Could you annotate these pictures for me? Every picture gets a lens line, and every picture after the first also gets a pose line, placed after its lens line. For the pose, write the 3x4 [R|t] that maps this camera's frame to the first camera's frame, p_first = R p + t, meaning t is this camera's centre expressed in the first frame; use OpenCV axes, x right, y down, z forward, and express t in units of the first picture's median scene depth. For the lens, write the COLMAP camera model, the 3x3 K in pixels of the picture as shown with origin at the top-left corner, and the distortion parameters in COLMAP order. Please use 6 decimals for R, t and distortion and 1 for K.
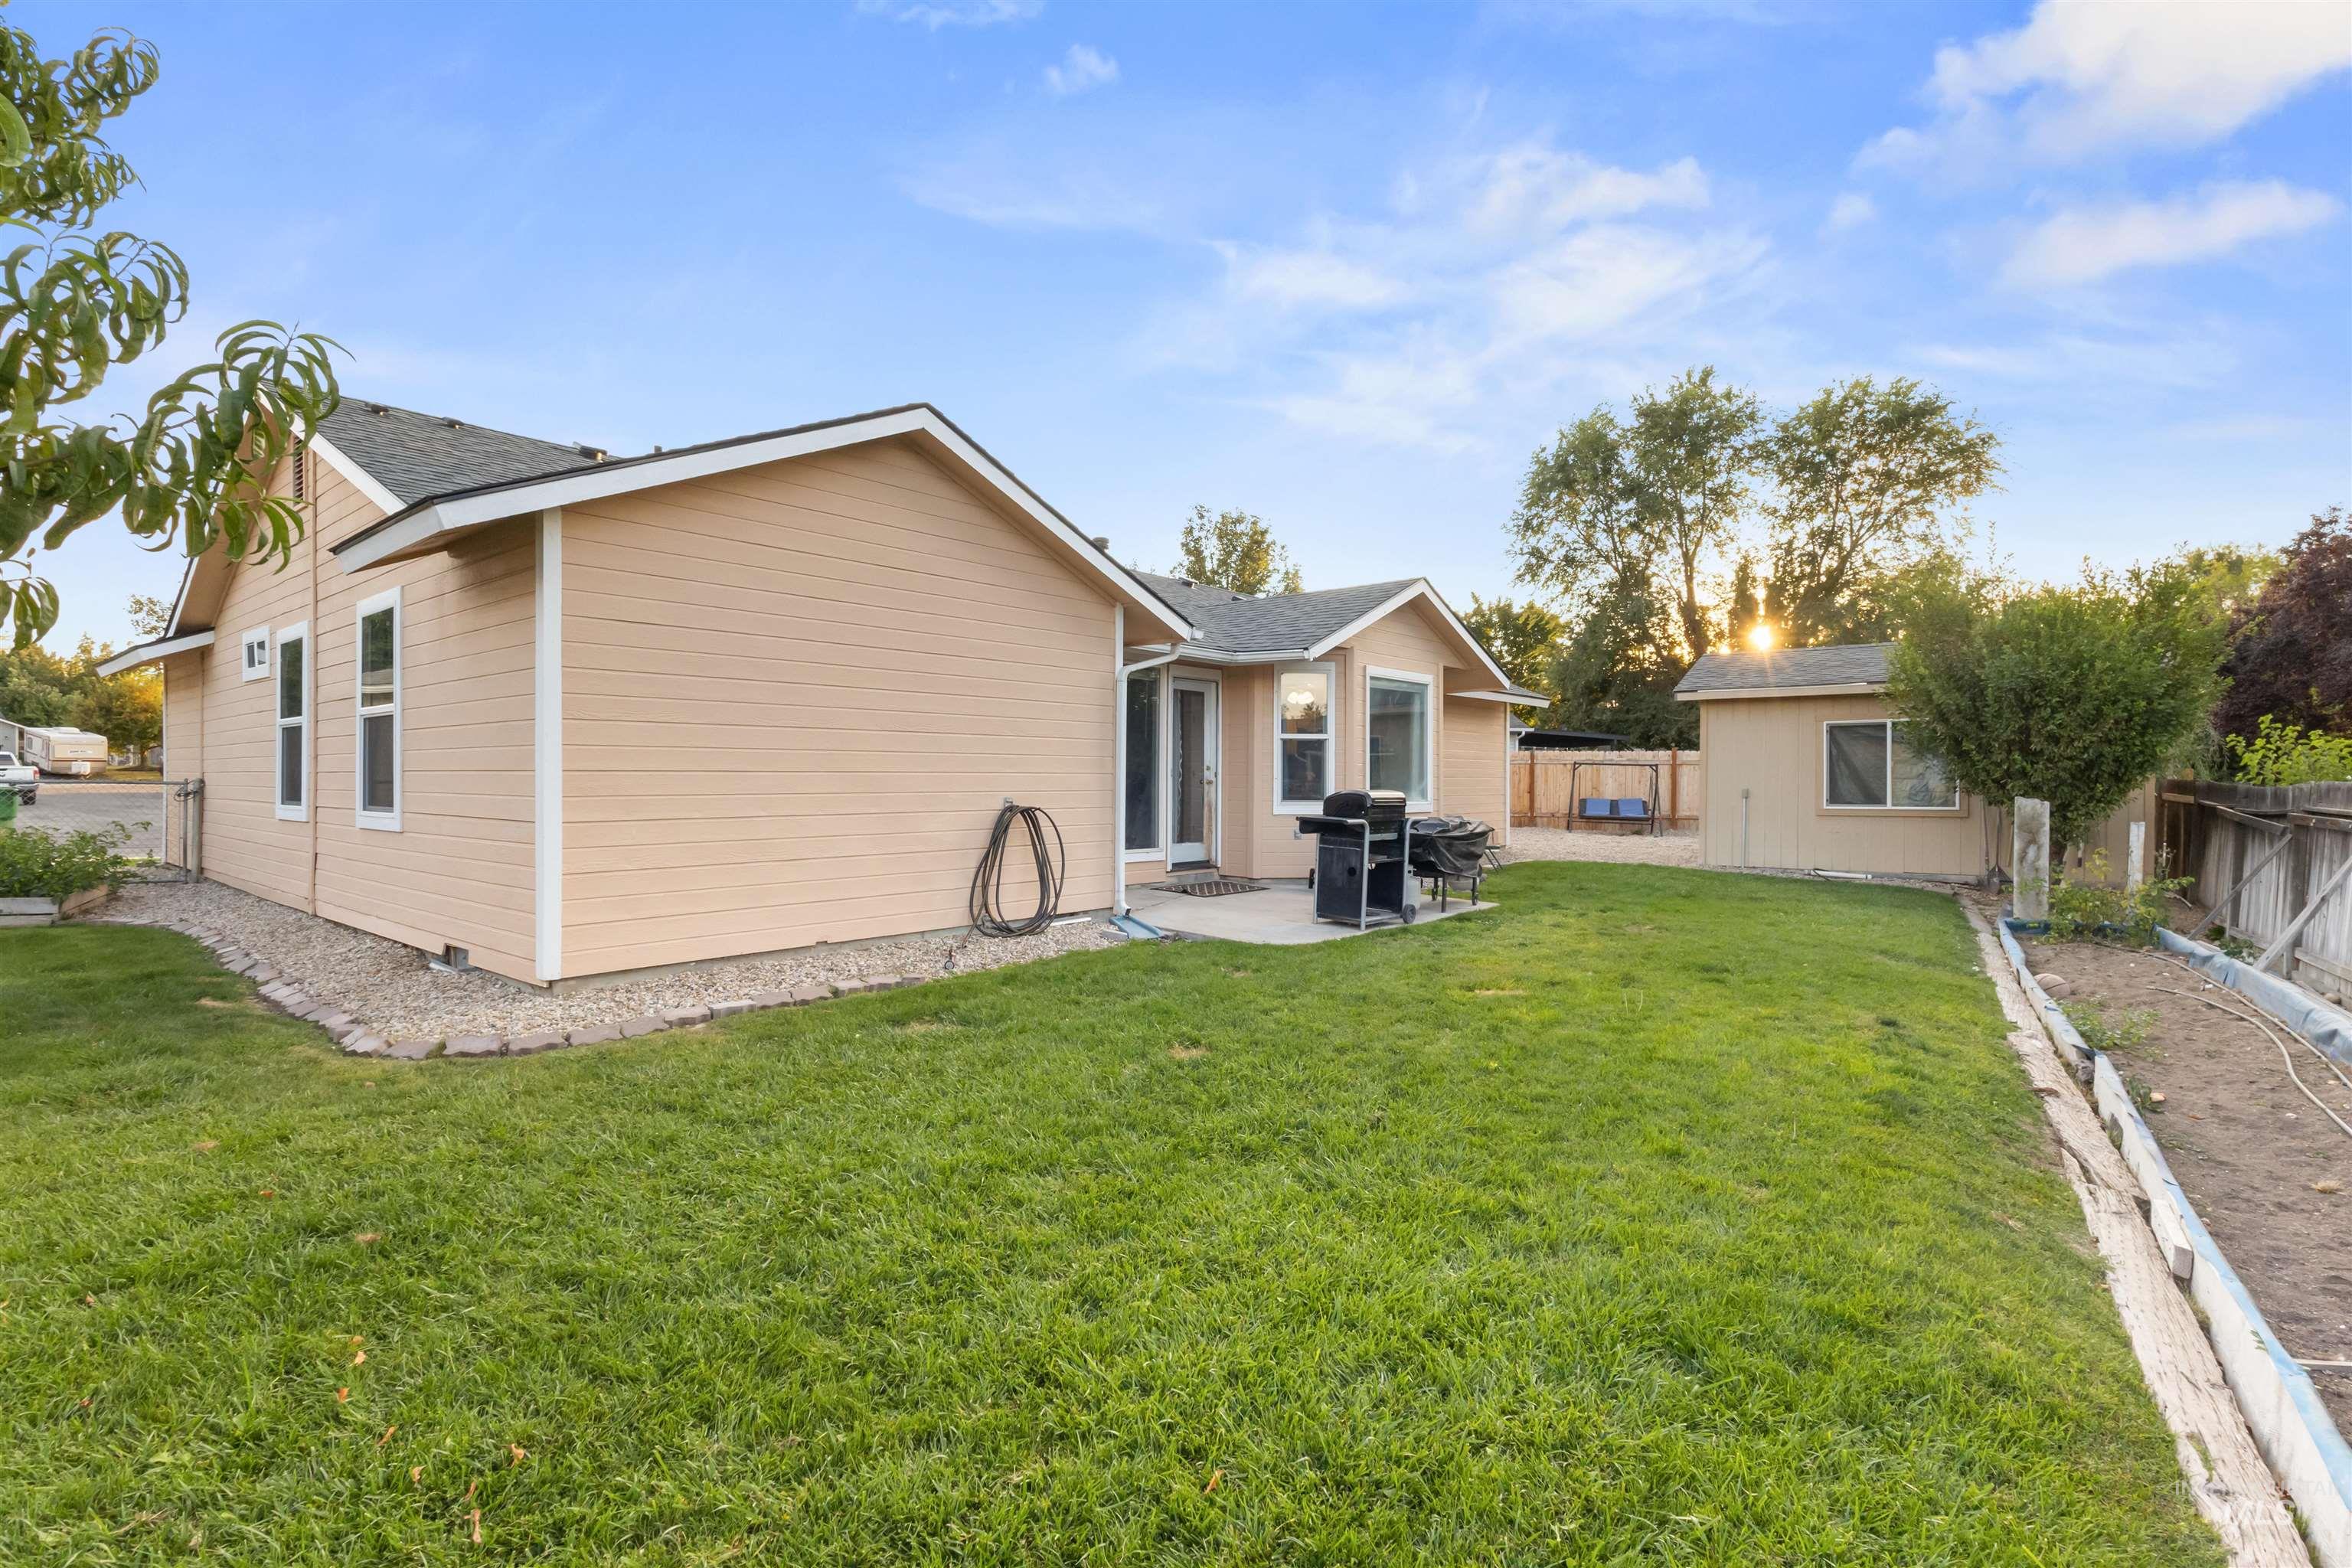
lens RADIAL K [[1082.6, 0, 1169.1], [0, 1082.6, 784.9], [0, 0, 1]] dist [0.001085, 0.001099]
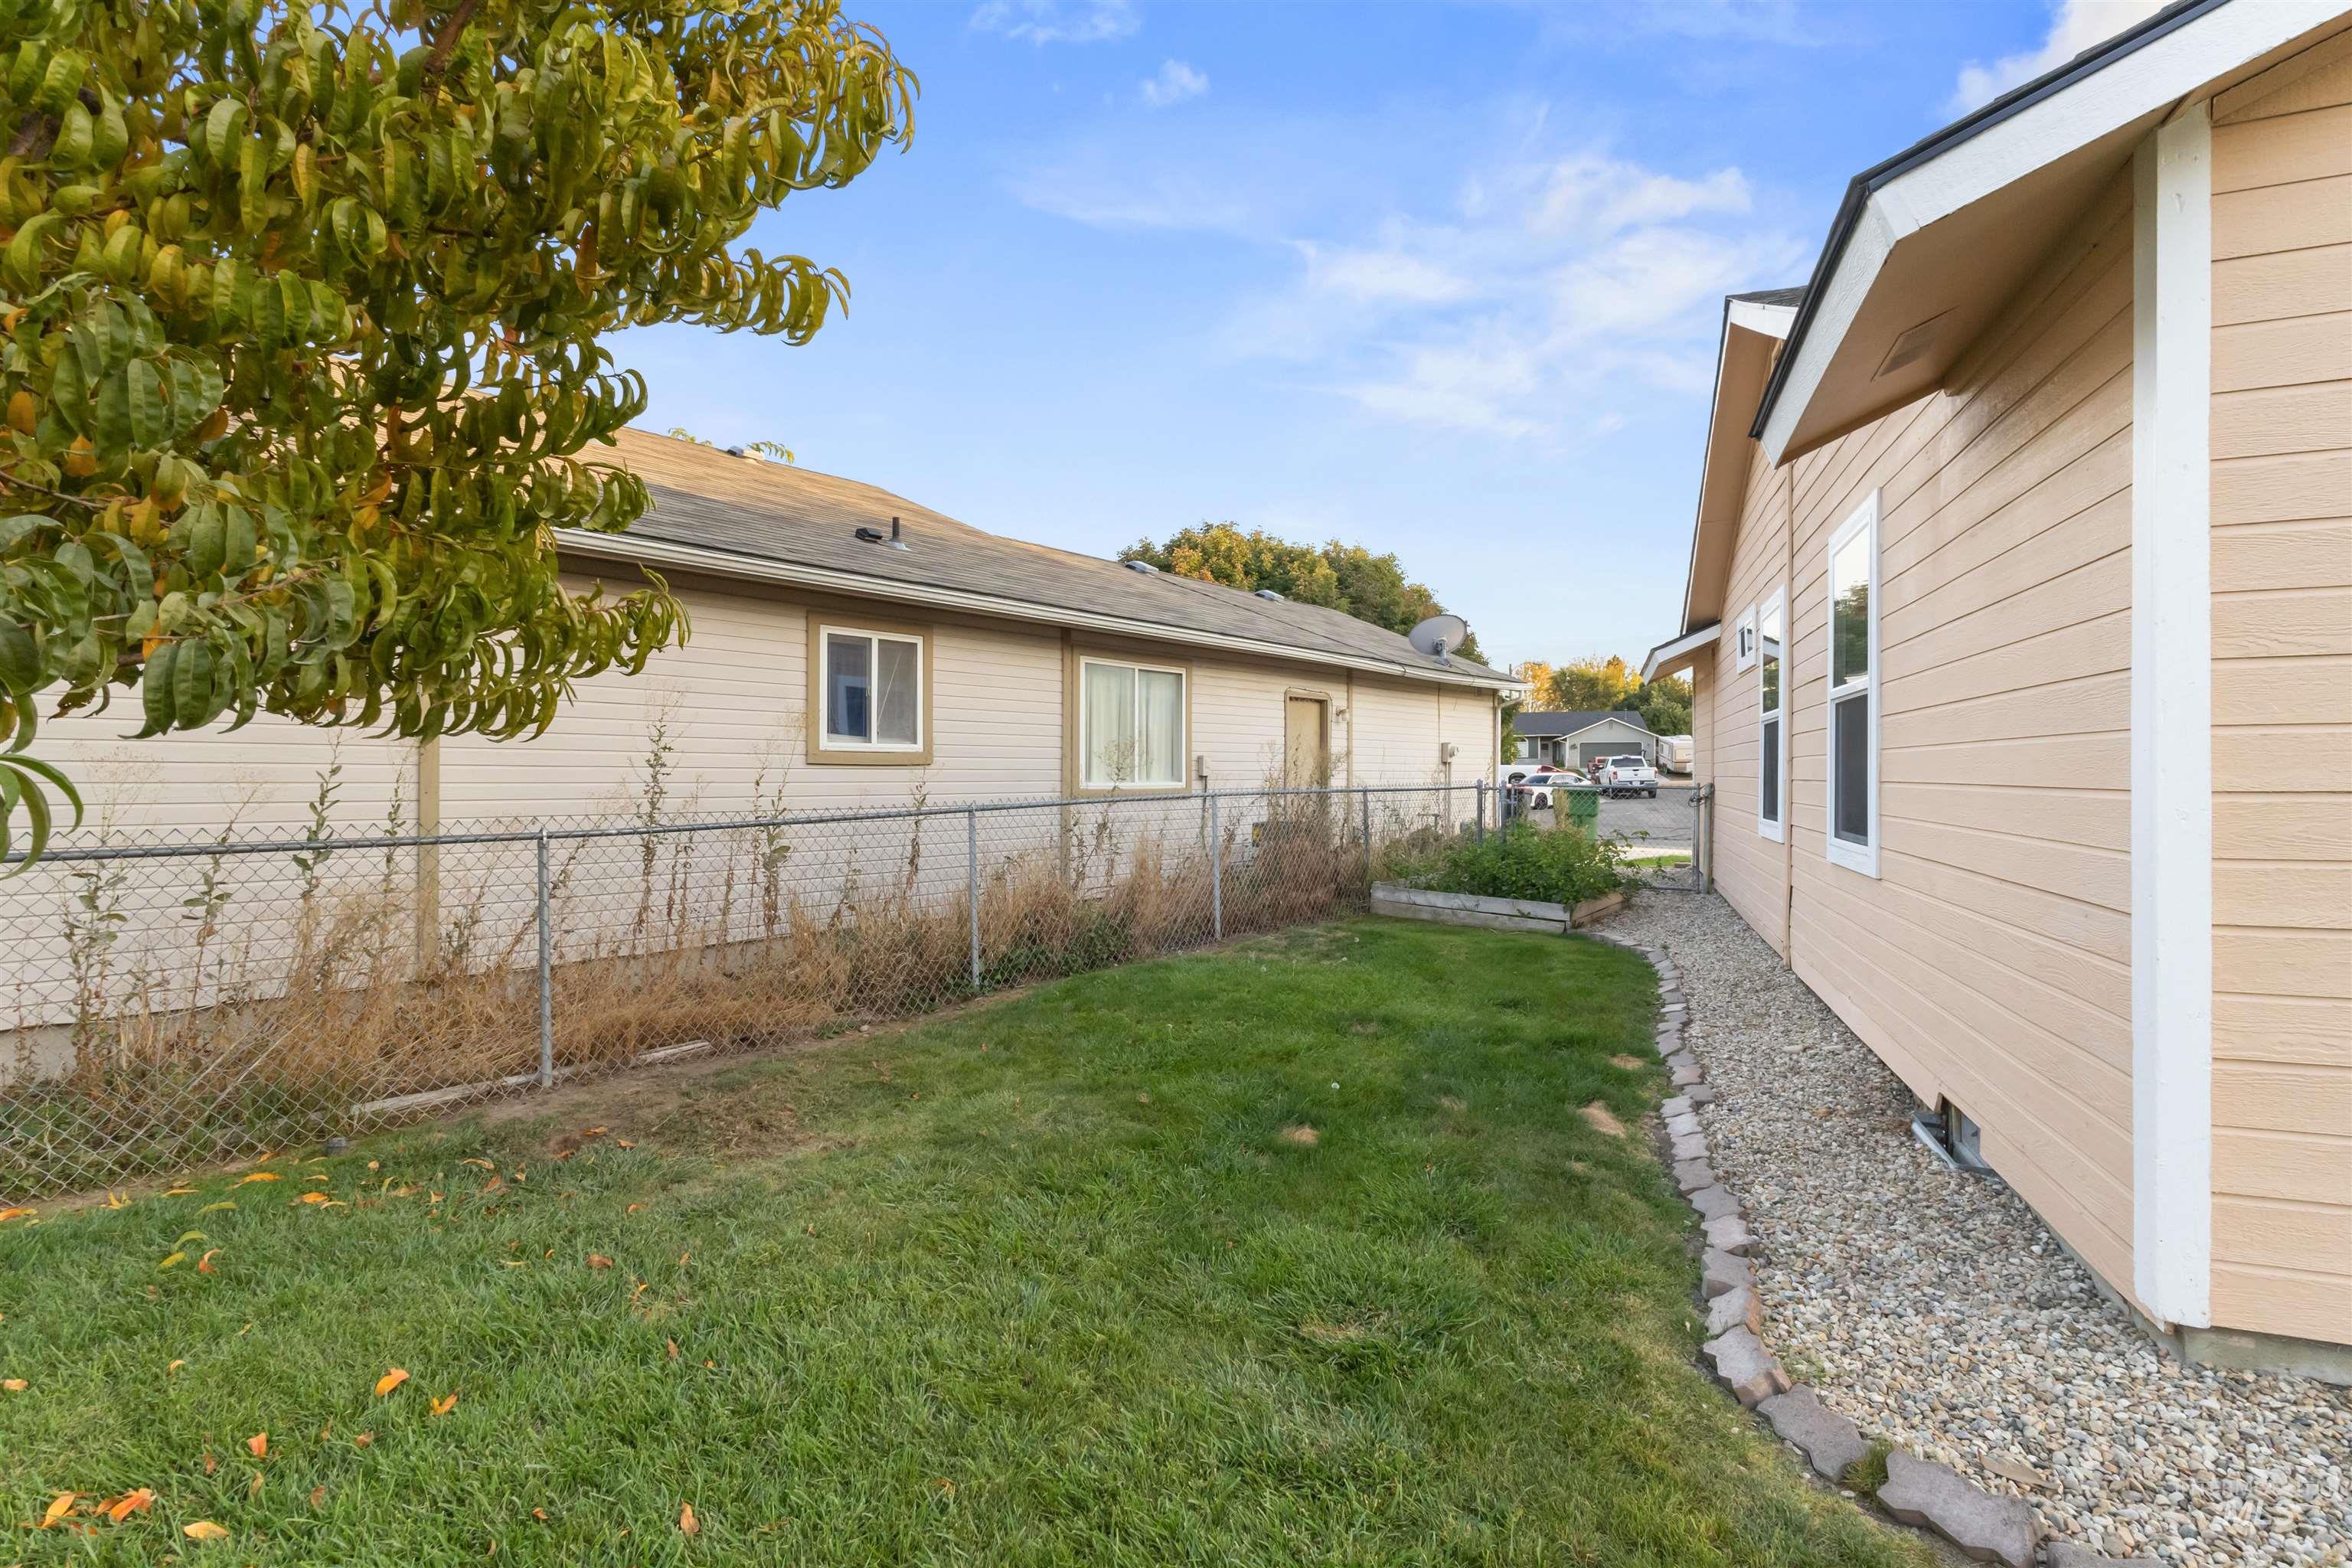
lens RADIAL K [[1082.6, 0, 1169.7], [0, 1082.6, 775.9], [0, 0, 1]] dist [0.001085, 0.001099]
pose [[0.319970, -0.002395, -0.947425, -0.197743], [-0.001809, 0.999993, -0.003138, -0.010926], [0.947426, 0.002718, 0.319964, 0.330880]]
